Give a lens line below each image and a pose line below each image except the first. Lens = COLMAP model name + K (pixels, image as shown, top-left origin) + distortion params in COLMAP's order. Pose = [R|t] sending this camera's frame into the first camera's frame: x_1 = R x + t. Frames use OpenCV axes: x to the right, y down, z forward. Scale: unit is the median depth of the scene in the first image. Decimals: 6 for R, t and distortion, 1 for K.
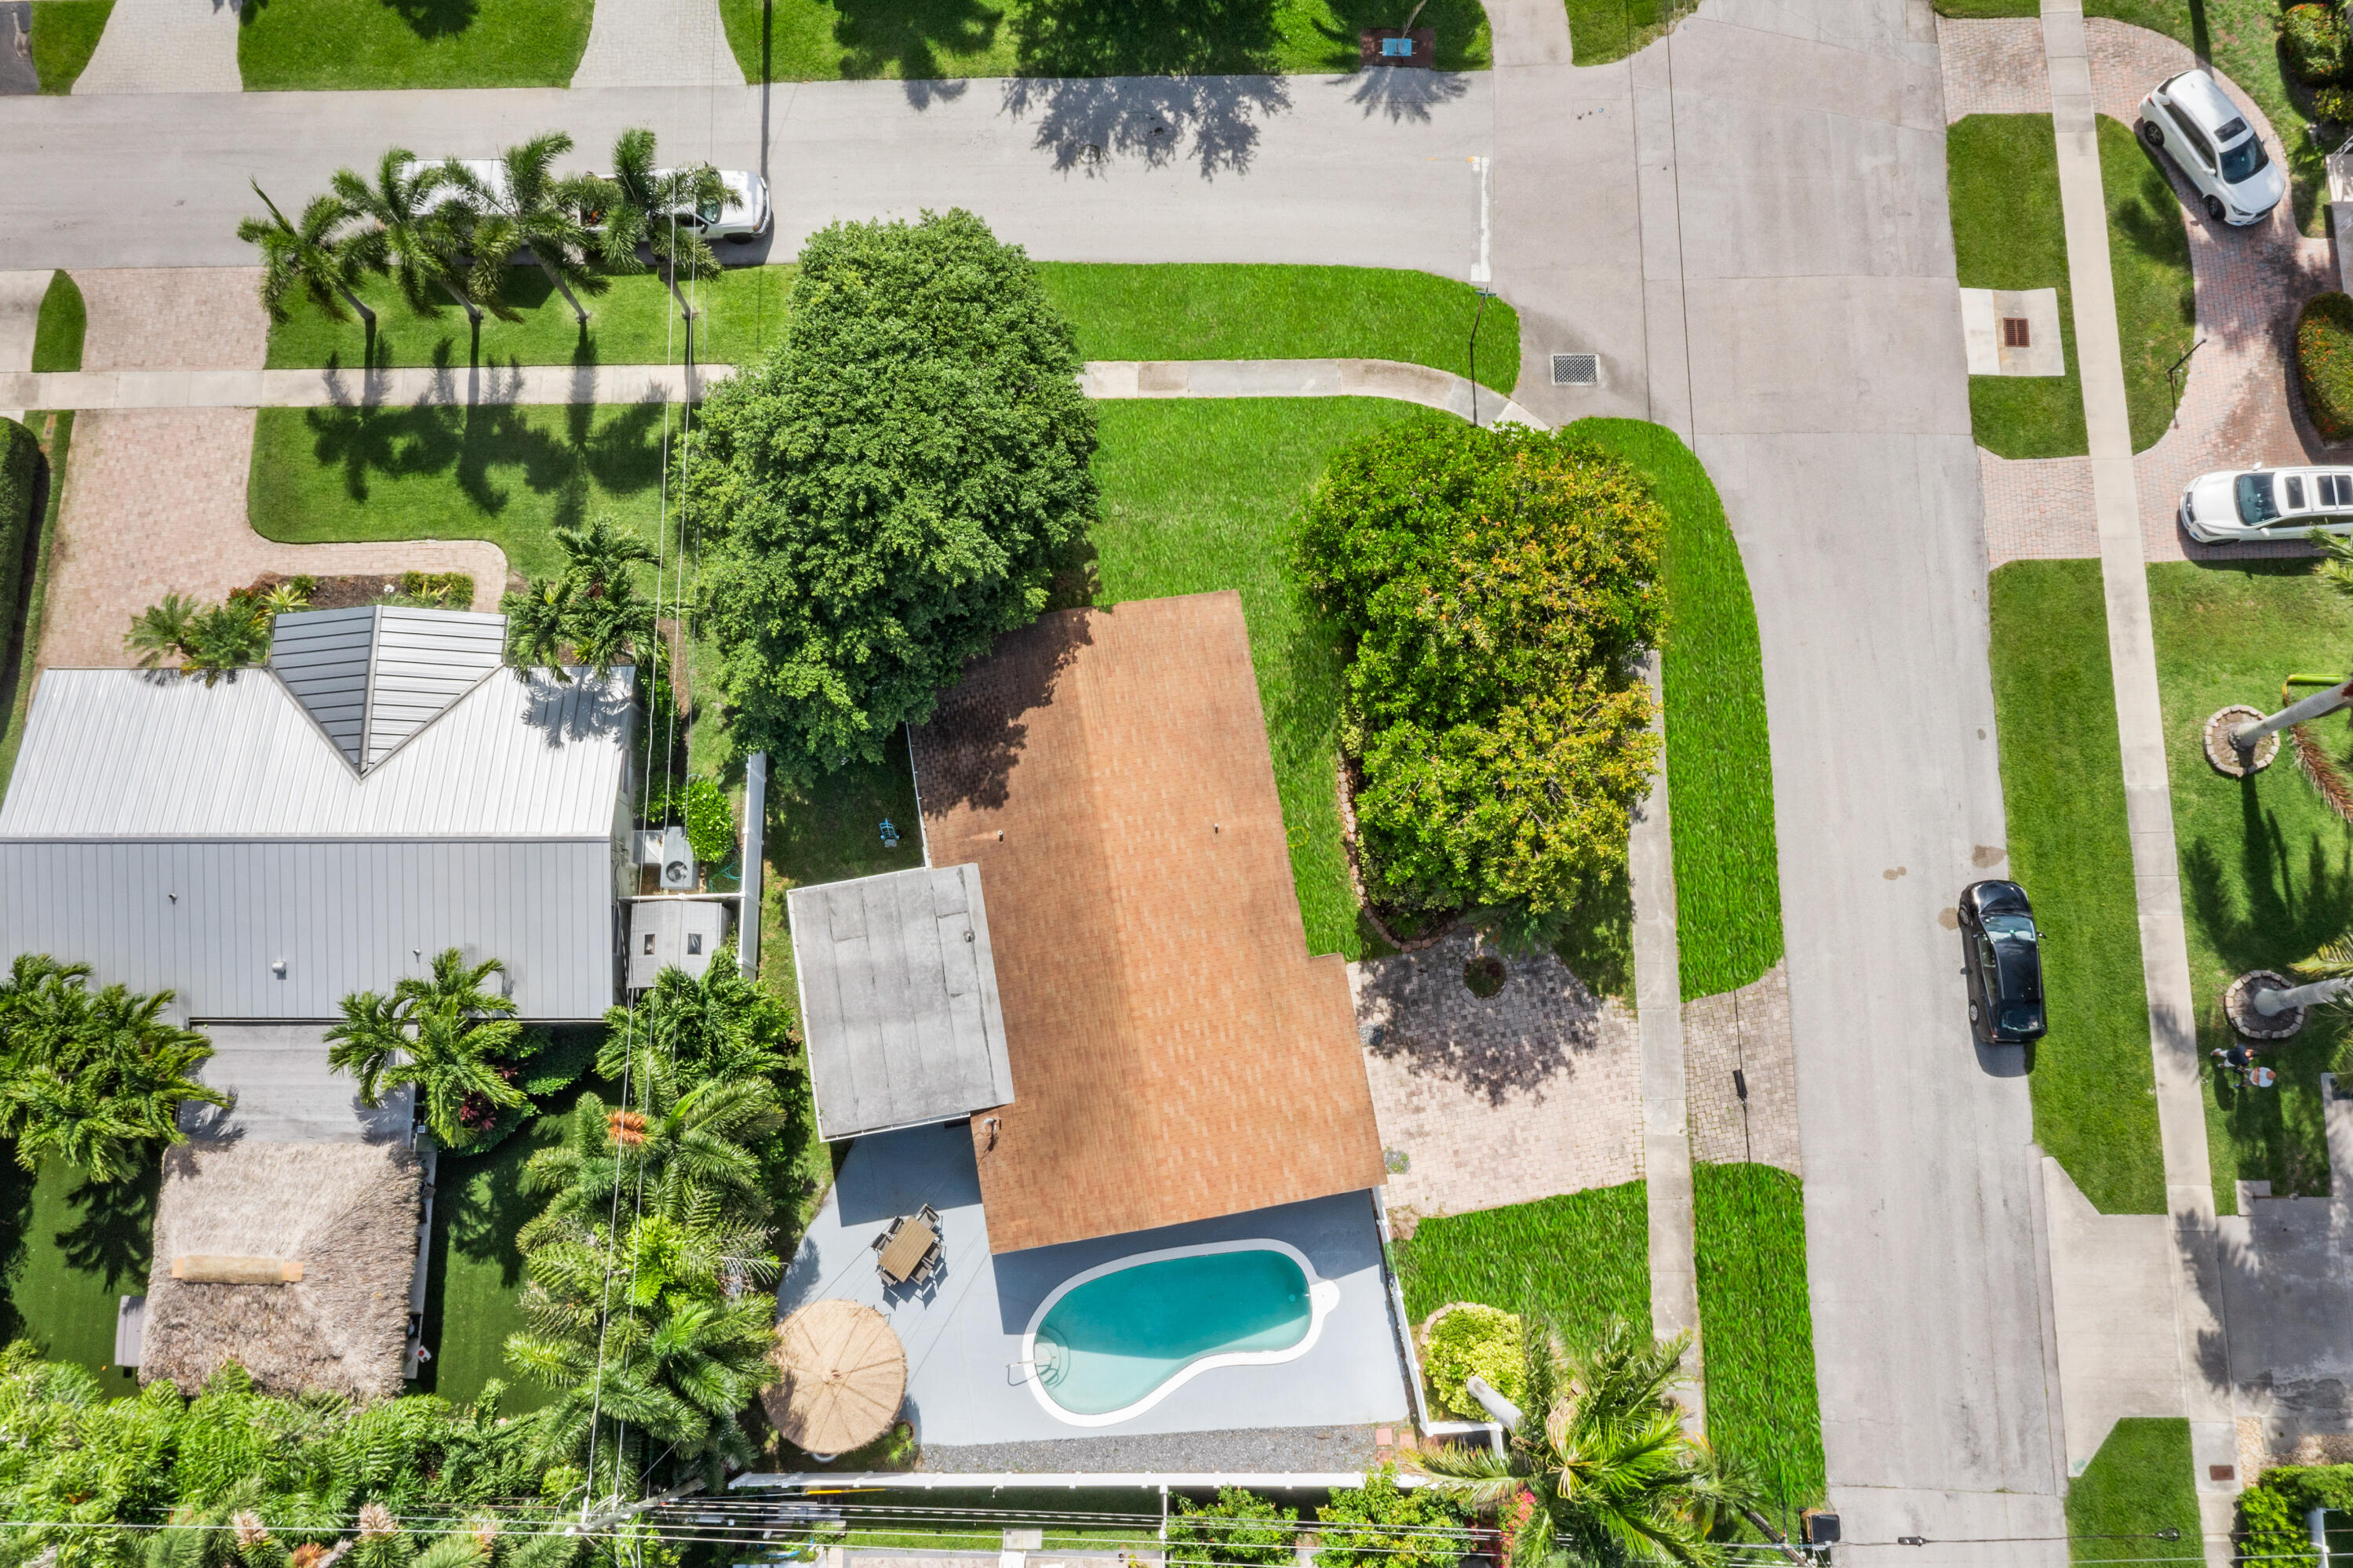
lens RADIAL K [[1878.3, 0, 1164.1], [0, 1878.3, 780.6], [0, 0, 1]] dist [-0.006569, -0.007069]
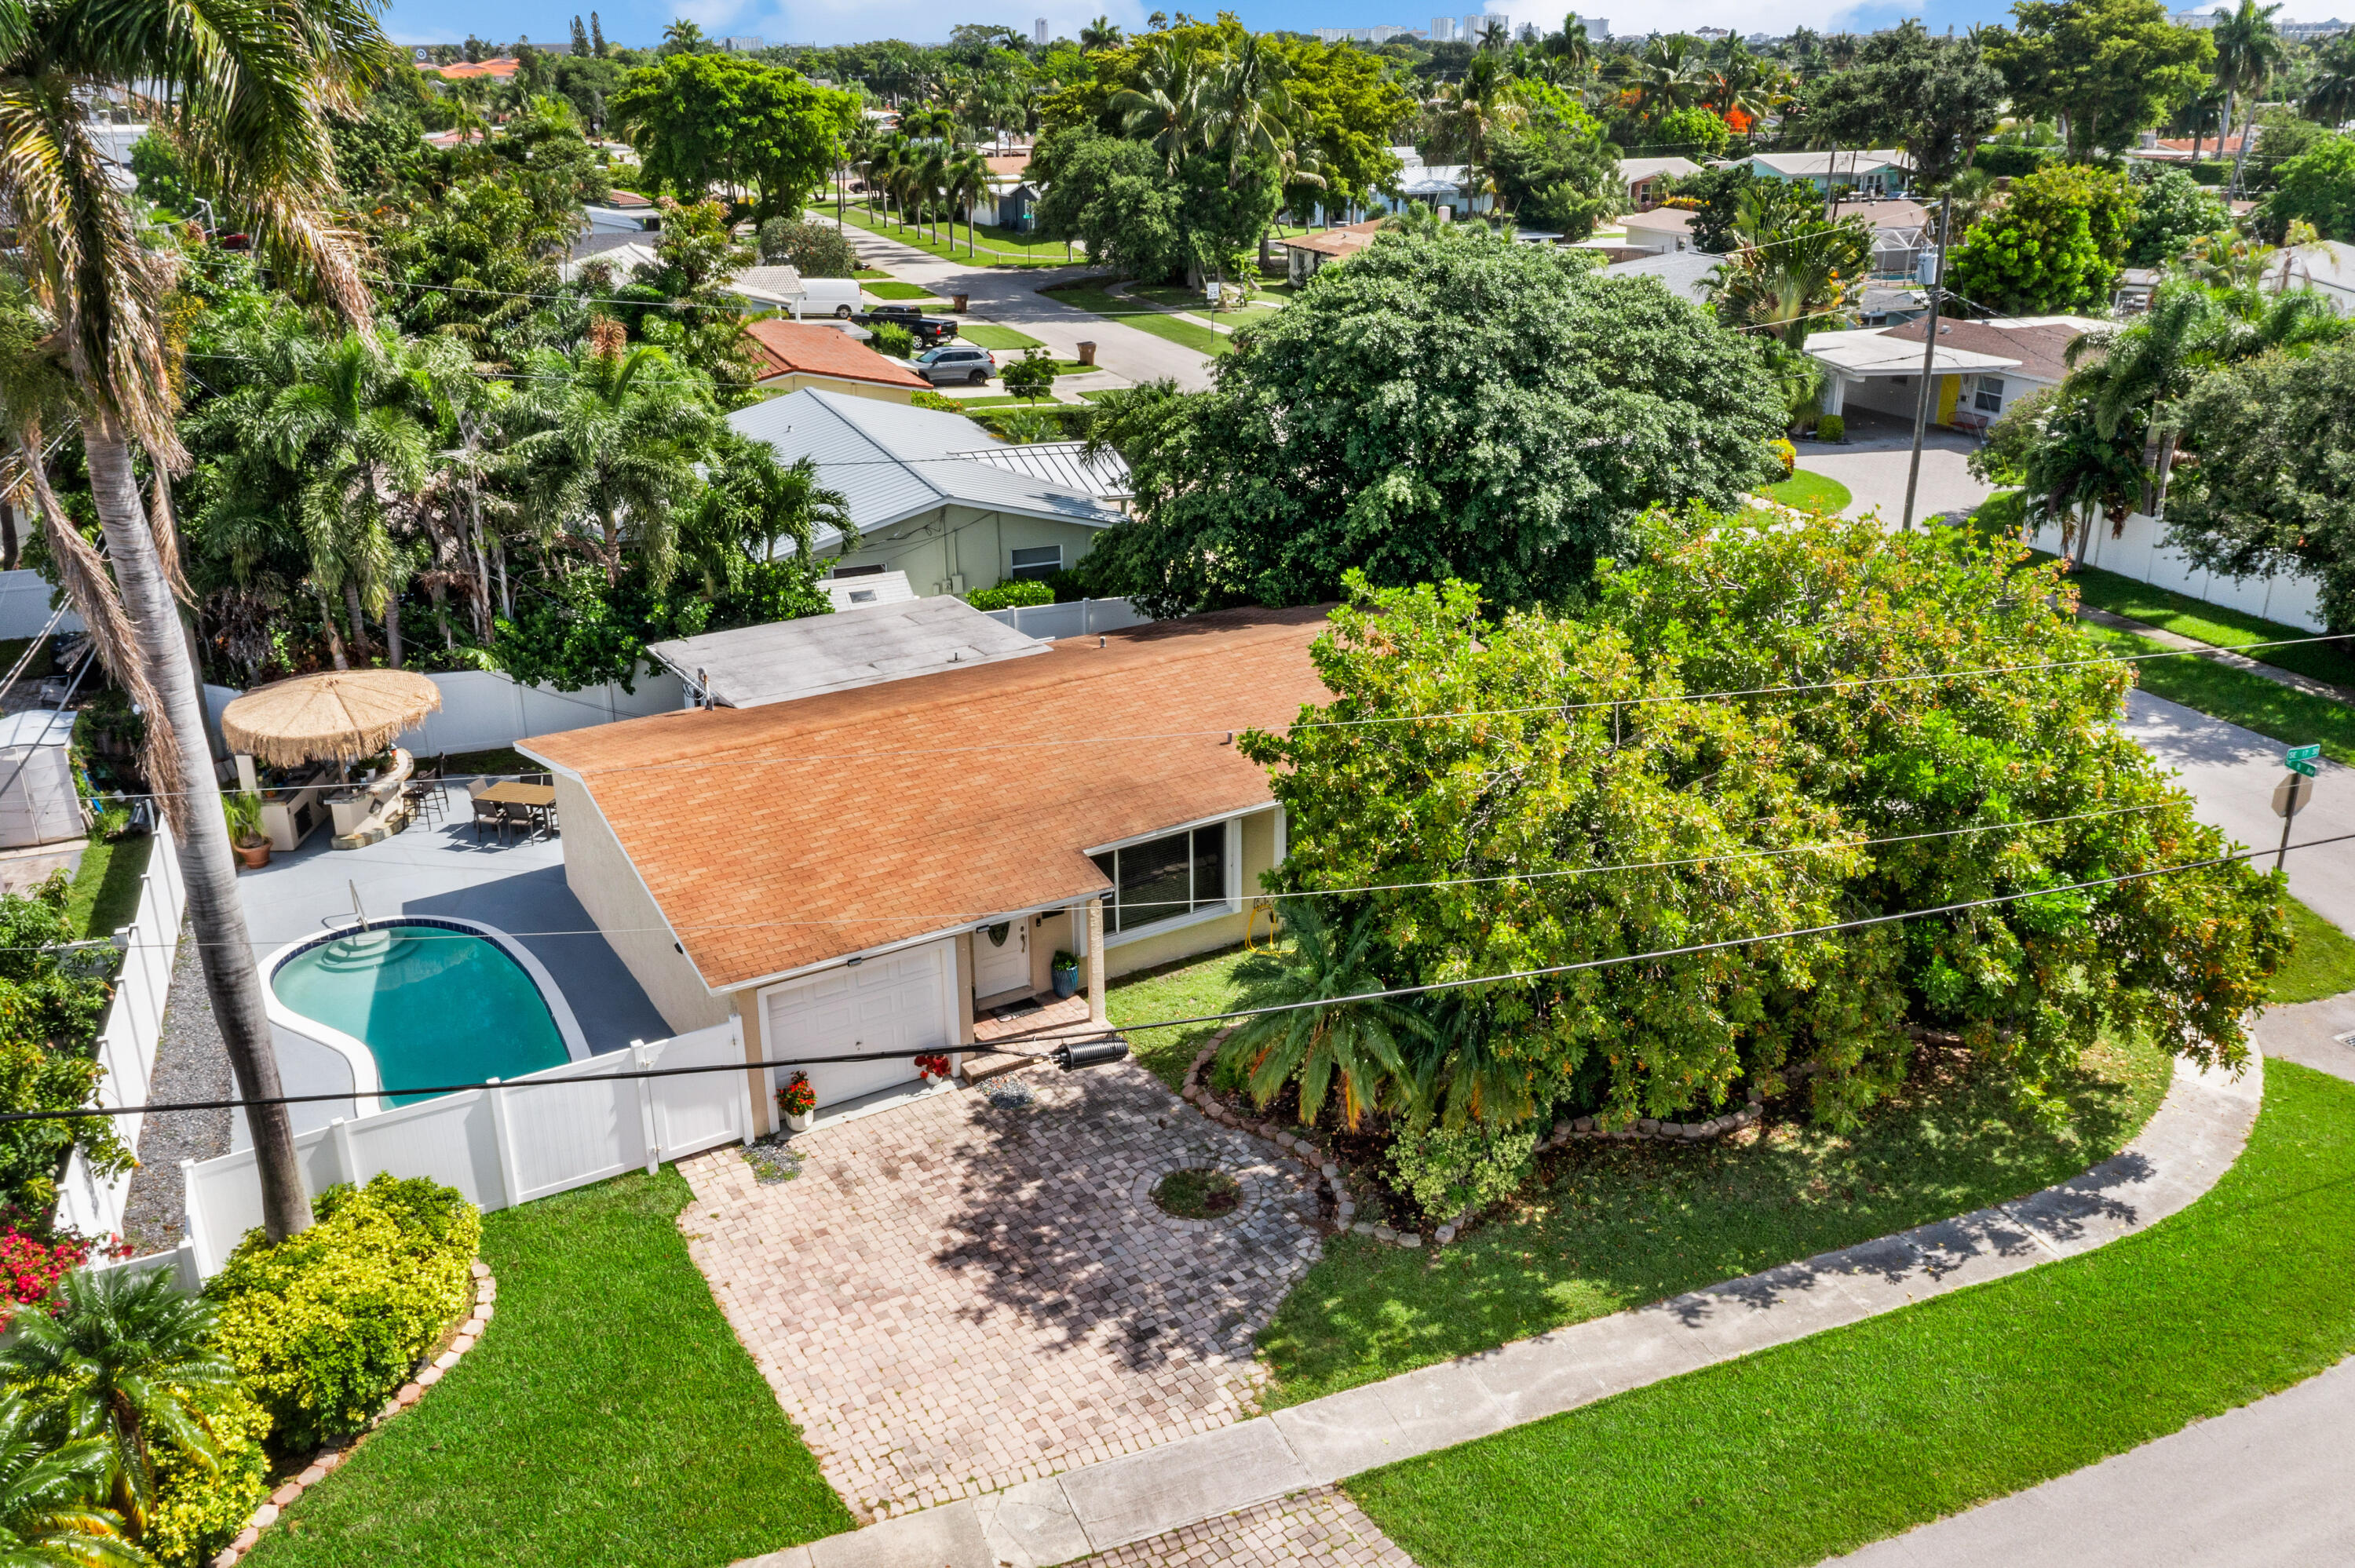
lens RADIAL K [[1873.1, 0, 1177.5], [0, 1873.1, 784.0], [0, 0, 1]] dist [-0.007868, 0.001153]
pose [[0.374082, 0.358744, -0.855199, 0.537895], [-0.906708, 0.335168, -0.256014, 0.195597], [0.194792, 0.871186, 0.450656, 0.697917]]
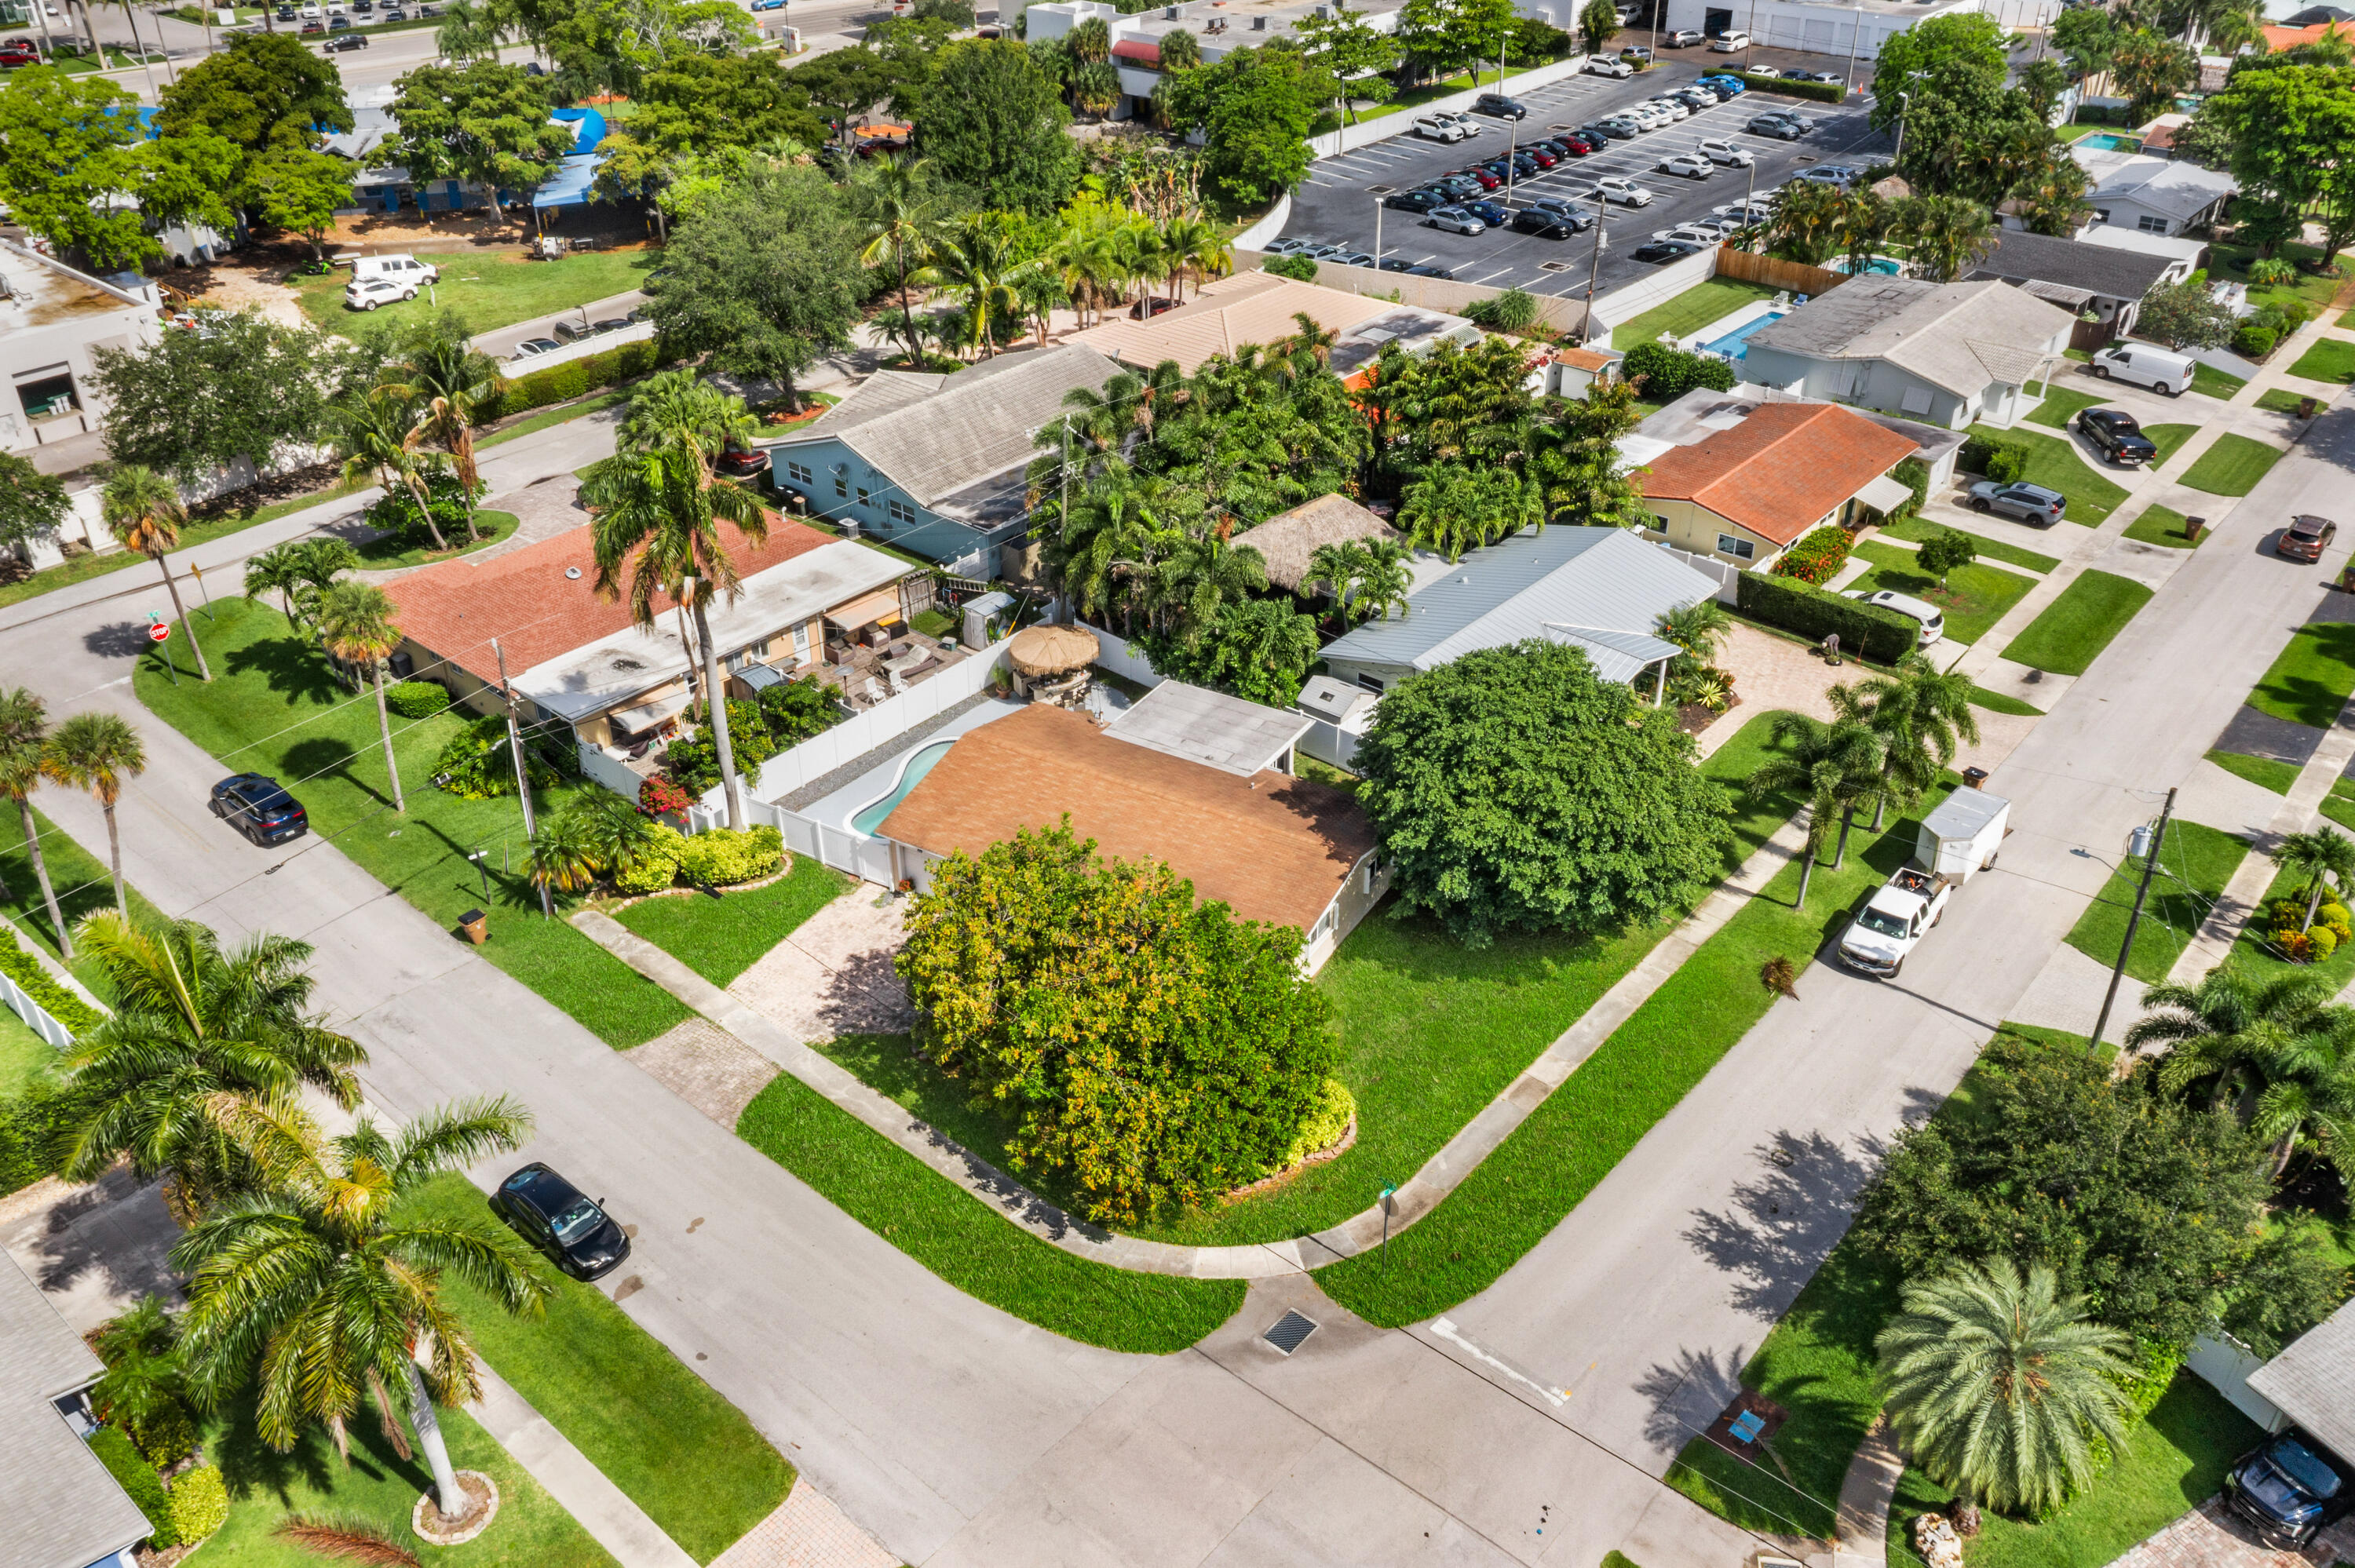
lens RADIAL K [[1879.9, 0, 1165.1], [0, 1879.9, 780.6], [0, 0, 1]] dist [-0.006569, -0.007069]
pose [[-0.657051, 0.424400, -0.623032, 0.764972], [-0.730817, -0.155886, 0.664535, -0.792535], [0.184907, 0.891955, 0.412583, 0.408250]]
